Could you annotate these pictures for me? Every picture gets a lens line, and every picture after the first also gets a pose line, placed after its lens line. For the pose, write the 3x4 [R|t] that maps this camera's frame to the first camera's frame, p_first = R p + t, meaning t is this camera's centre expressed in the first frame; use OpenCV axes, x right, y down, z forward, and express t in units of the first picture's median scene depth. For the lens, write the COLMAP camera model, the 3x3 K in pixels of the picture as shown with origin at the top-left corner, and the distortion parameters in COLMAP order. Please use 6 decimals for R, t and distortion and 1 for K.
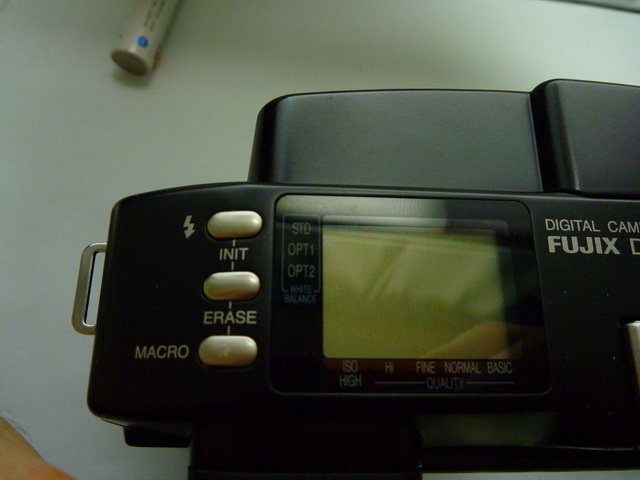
lens RADIAL K [[525.1, 0, 320.0], [0, 525.1, 240.0], [0, 0, 1]] dist [-0.019605, -0.005826]
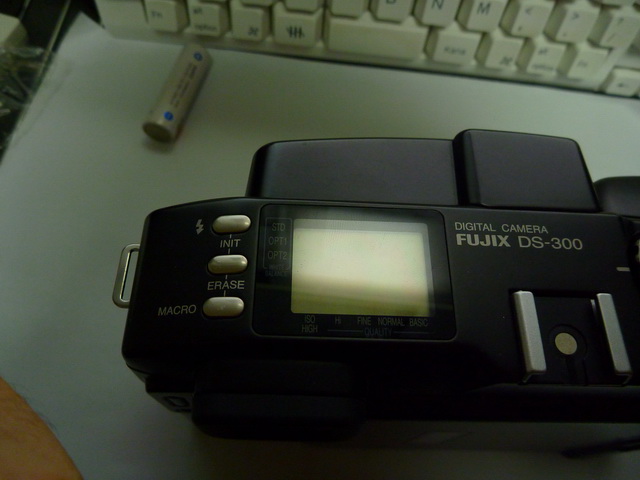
lens RADIAL K [[525.1, 0, 320.0], [0, 525.1, 240.0], [0, 0, 1]] dist [-0.019605, -0.005826]
pose [[0.999691, -0.002269, -0.024742, 0.113308], [-0.001548, 0.988200, -0.153161, 0.232839], [0.024797, 0.153152, 0.987891, -0.398123]]
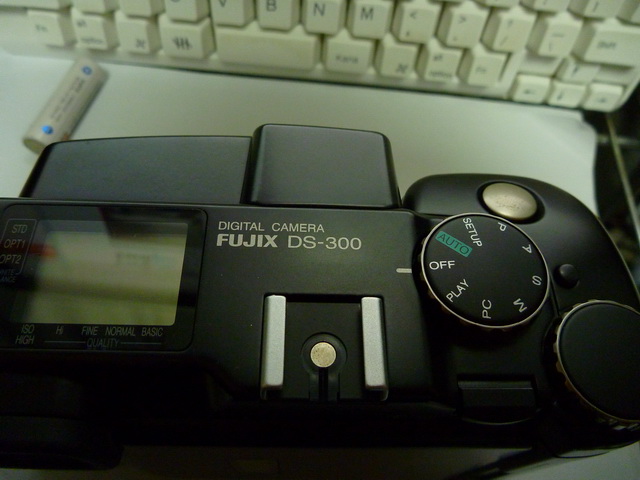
lens RADIAL K [[525.1, 0, 320.0], [0, 525.1, 240.0], [0, 0, 1]] dist [-0.019605, -0.005826]
pose [[0.999346, -0.017414, -0.031682, 0.751948], [0.010560, 0.978733, -0.204867, 0.278398], [0.034576, 0.204399, 0.978277, -0.222938]]
